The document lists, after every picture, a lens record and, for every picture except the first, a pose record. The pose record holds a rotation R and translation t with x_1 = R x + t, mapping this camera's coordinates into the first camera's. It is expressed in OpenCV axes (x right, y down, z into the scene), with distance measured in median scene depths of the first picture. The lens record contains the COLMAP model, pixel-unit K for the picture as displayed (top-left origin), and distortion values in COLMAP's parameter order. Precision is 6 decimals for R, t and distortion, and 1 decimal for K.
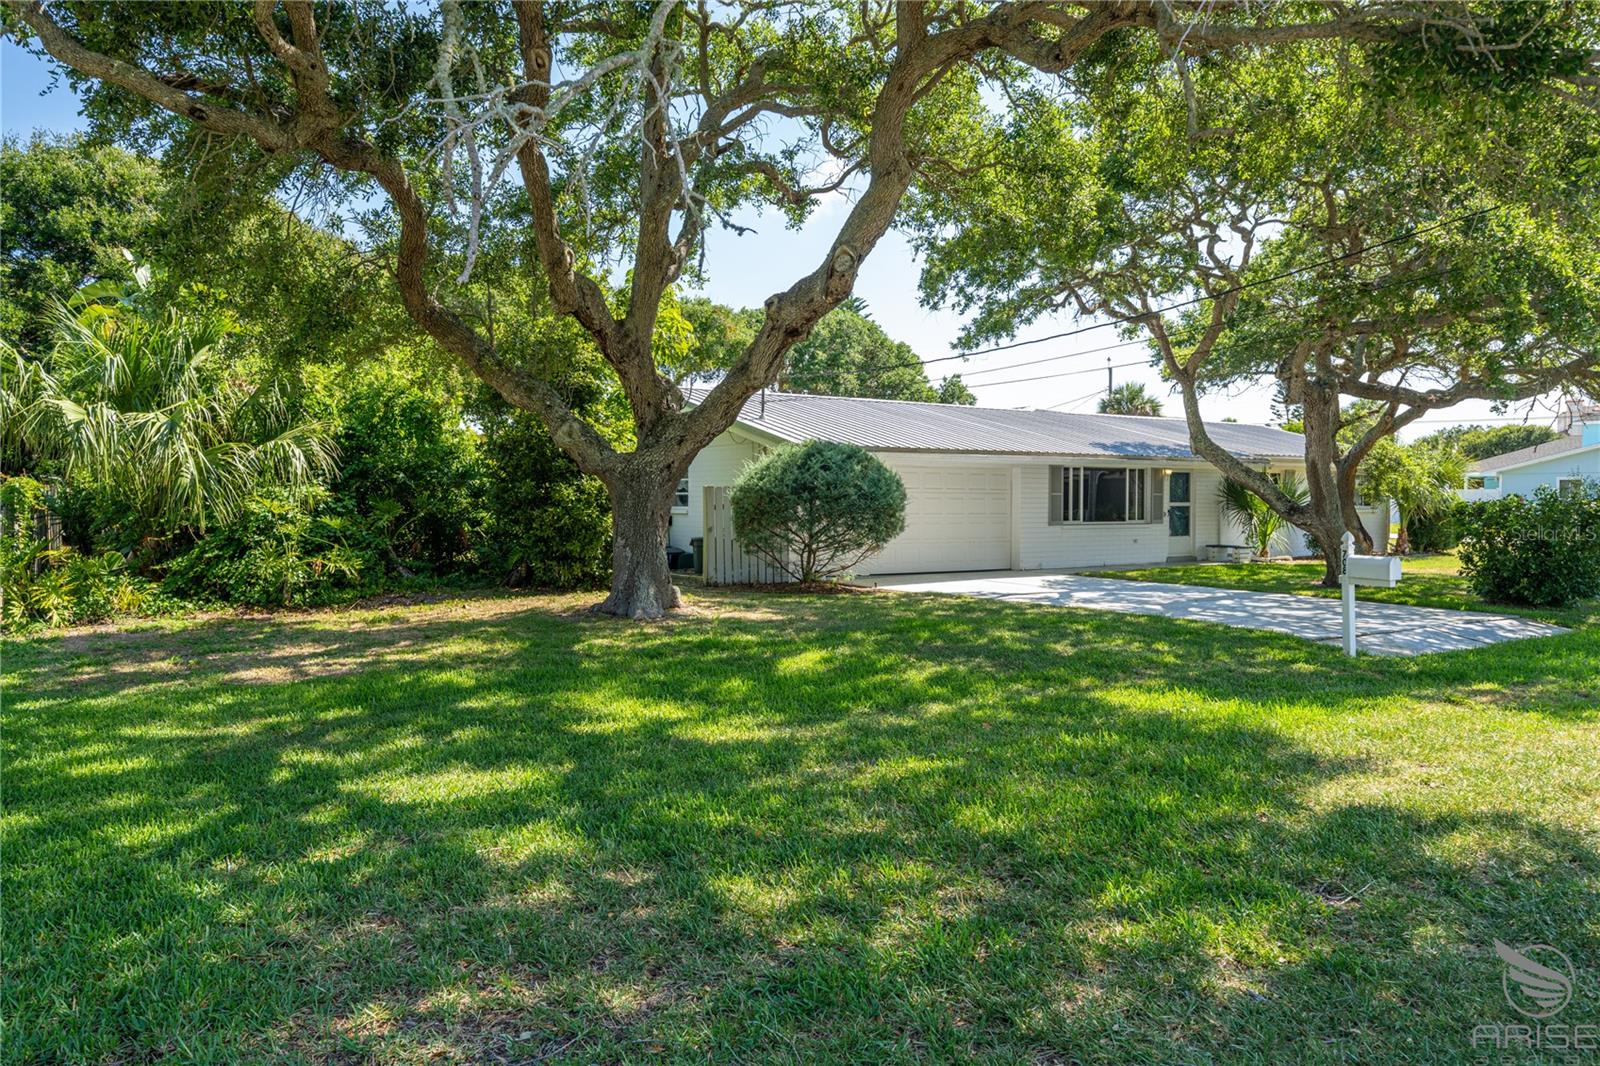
lens RADIAL K [[1102.2, 0, 804.2], [0, 1102.2, 515.4], [0, 0, 1]] dist [-0.004428, -0.001689]
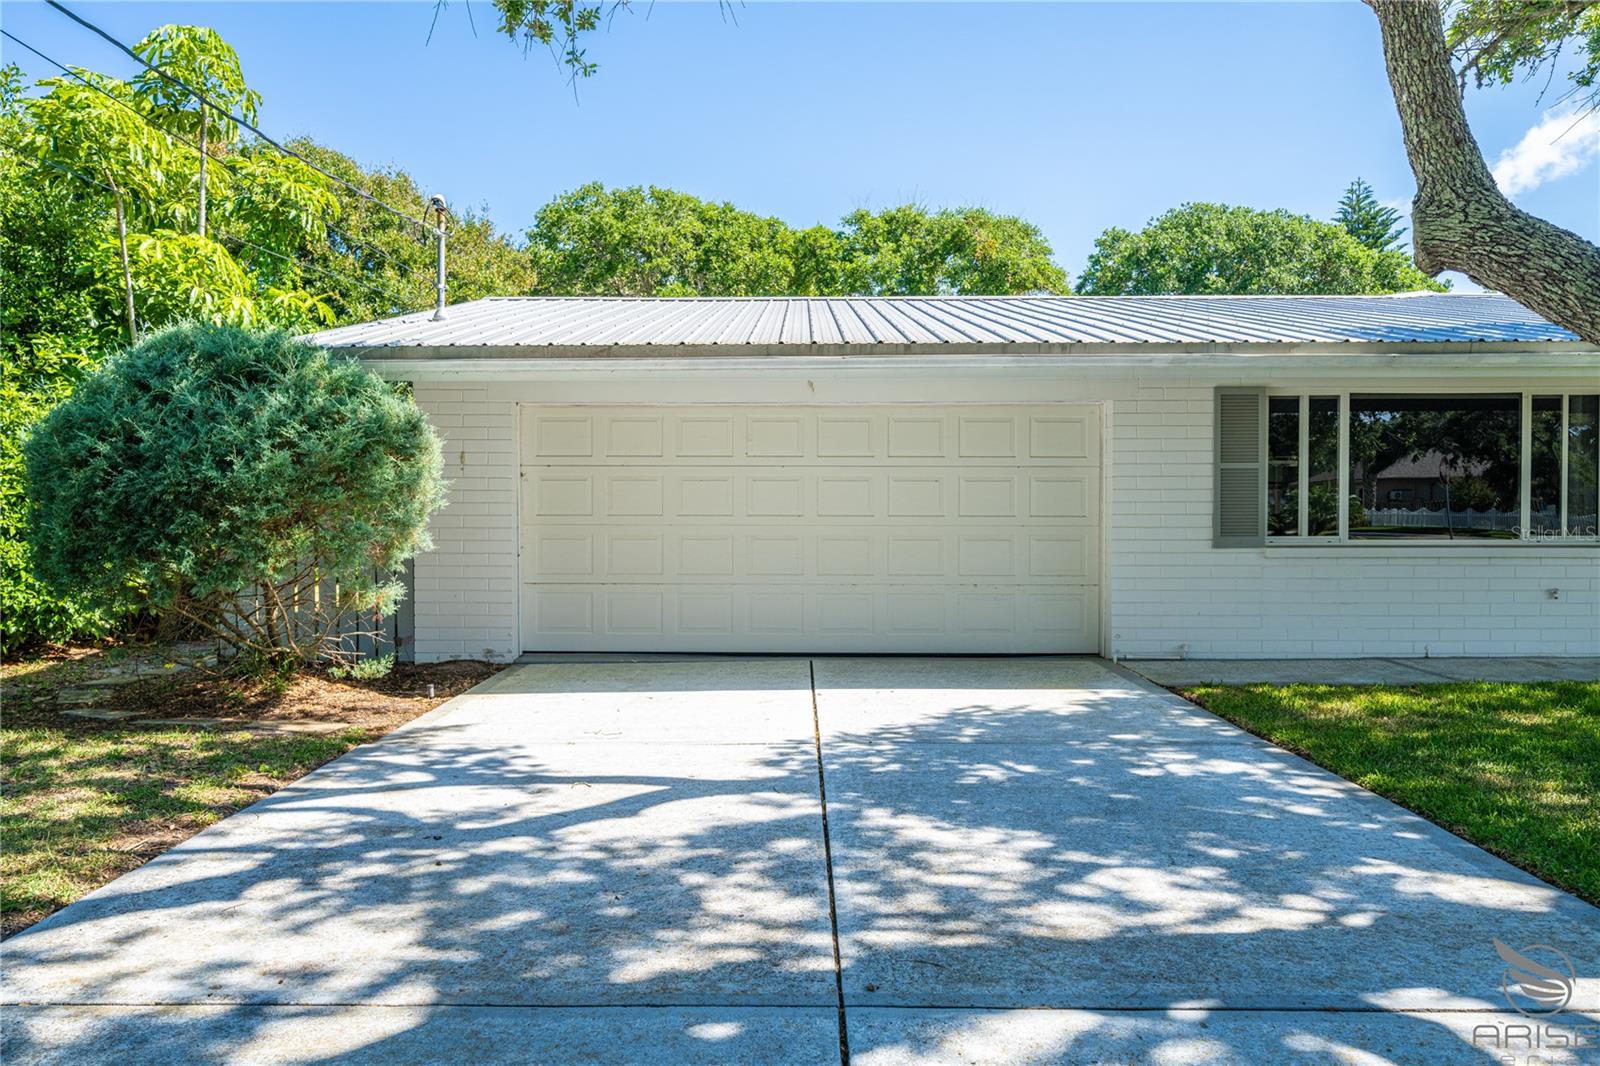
lens RADIAL K [[1084.6, 0, 800.0], [0, 1084.6, 533.0], [0, 0, 1]] dist [0.003932, 0.001174]
pose [[0.828220, 0.006710, -0.560363, 0.314059], [-0.004561, 0.999976, 0.005232, 0.002756], [0.560384, -0.001778, 0.828231, 0.600838]]
